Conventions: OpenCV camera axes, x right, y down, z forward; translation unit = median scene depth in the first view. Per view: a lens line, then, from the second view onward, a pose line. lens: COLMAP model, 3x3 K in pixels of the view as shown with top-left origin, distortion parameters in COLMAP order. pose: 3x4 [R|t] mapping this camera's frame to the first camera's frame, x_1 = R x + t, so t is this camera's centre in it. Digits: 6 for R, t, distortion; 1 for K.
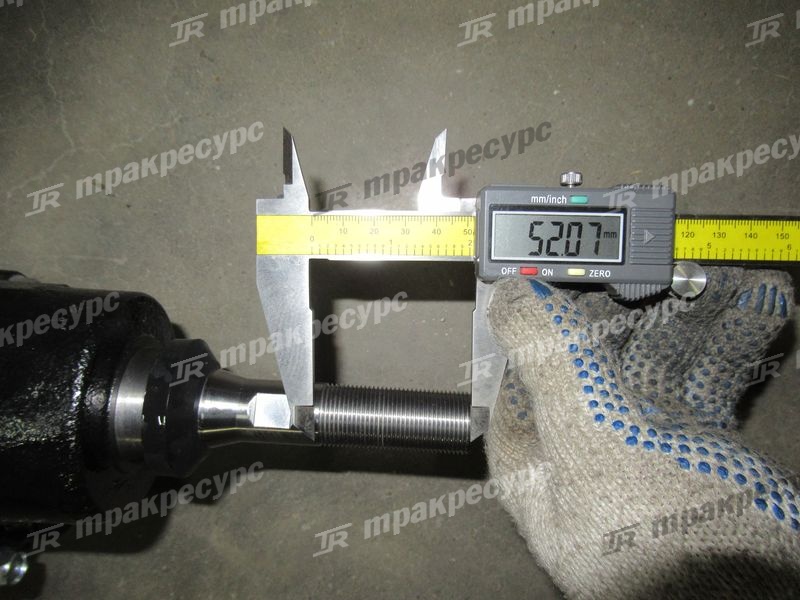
lens RADIAL K [[579.7, 0, 400.0], [0, 579.7, 300.0], [0, 0, 1]] dist [-0.010938, 0.000652]
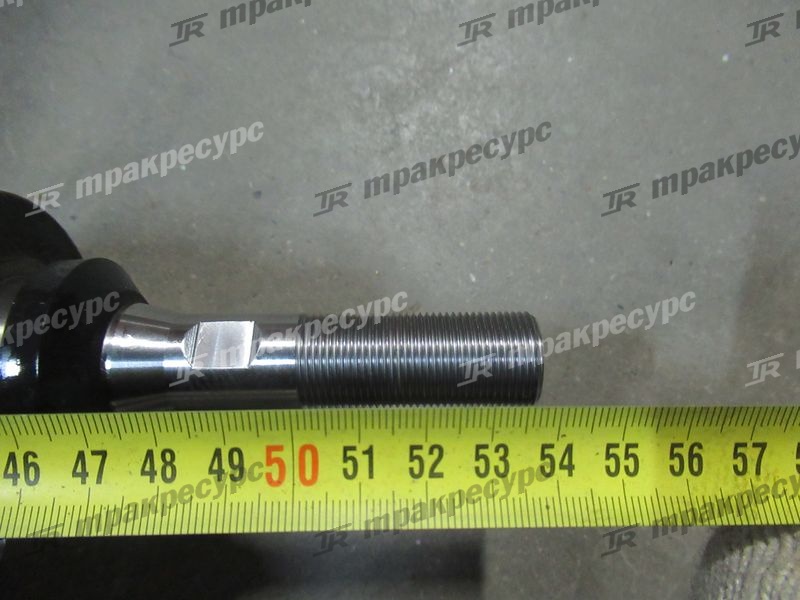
lens RADIAL K [[579.7, 0, 400.0], [0, 579.7, 300.0], [0, 0, 1]] dist [-0.010938, 0.000652]
pose [[0.997839, -0.065115, 0.008760, -0.030631], [0.065001, 0.958948, -0.276033, 0.321609], [0.009574, 0.276006, 0.961108, 0.380010]]
